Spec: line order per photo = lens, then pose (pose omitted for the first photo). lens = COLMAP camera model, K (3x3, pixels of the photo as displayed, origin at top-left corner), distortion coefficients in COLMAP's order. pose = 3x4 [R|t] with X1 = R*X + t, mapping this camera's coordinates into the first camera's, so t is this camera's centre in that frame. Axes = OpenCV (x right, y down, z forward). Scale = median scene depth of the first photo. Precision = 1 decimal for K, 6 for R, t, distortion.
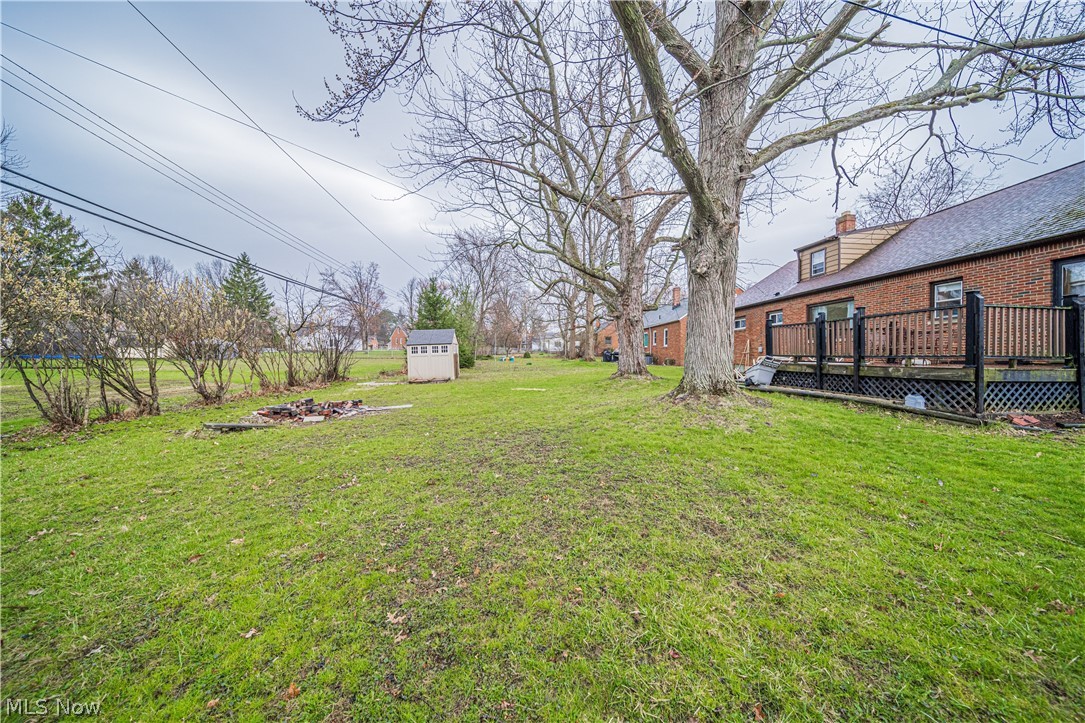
lens RADIAL K [[377.4, 0, 546.9], [0, 377.4, 359.7], [0, 0, 1]] dist [-0.005323, -0.000069]
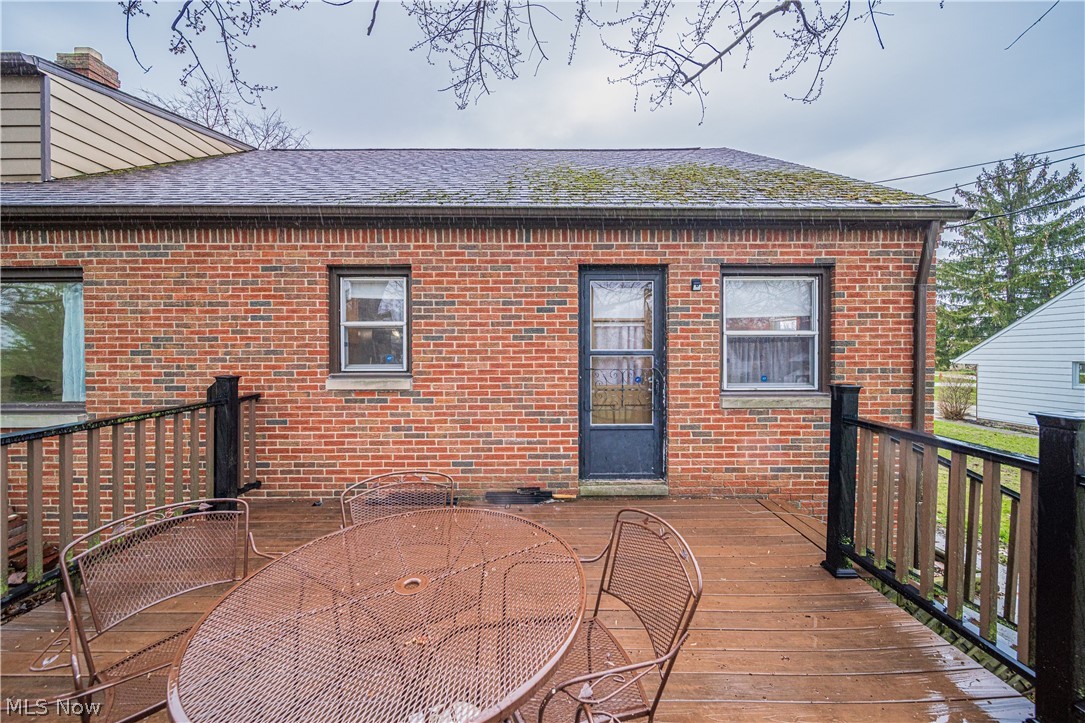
lens RADIAL K [[377.4, 0, 546.9], [0, 377.4, 359.7], [0, 0, 1]] dist [-0.005323, -0.000069]
pose [[0.083055, -0.009418, 0.996500, 1.160429], [0.006690, 0.999938, 0.008893, -0.203946], [-0.996523, 0.005928, 0.083113, 1.293515]]
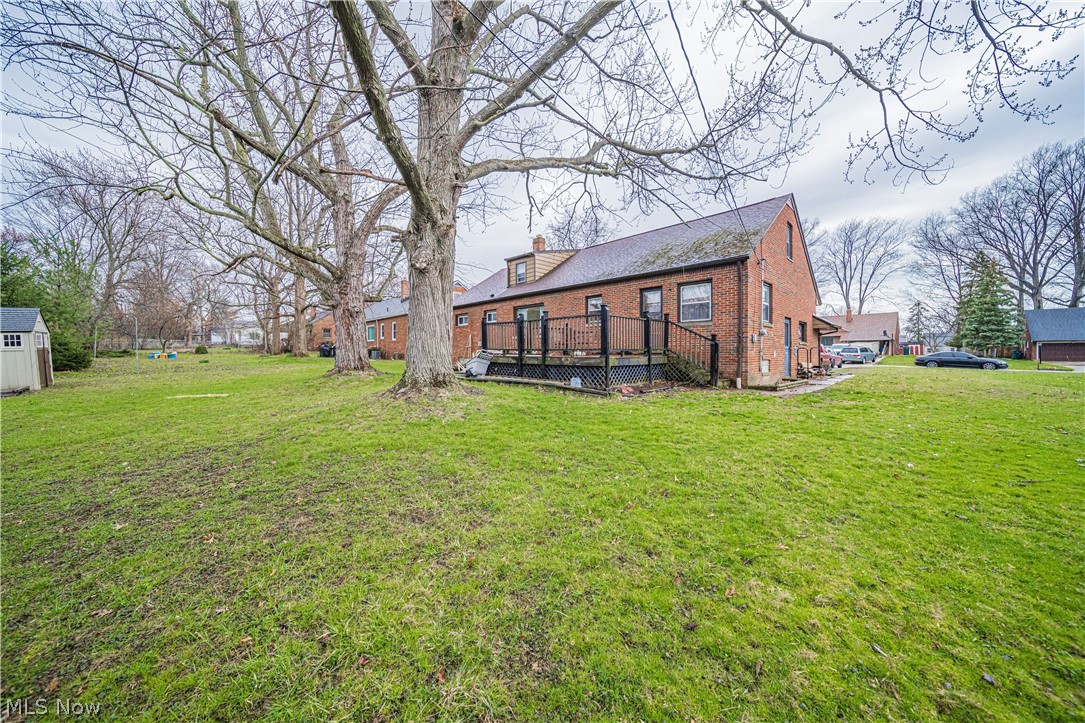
lens RADIAL K [[377.4, 0, 546.9], [0, 377.4, 359.7], [0, 0, 1]] dist [-0.005323, -0.000069]
pose [[0.775844, -0.020961, 0.630576, 0.023514], [0.010821, 0.999743, 0.019919, -0.000247], [-0.630832, -0.008630, 0.775872, -0.007073]]
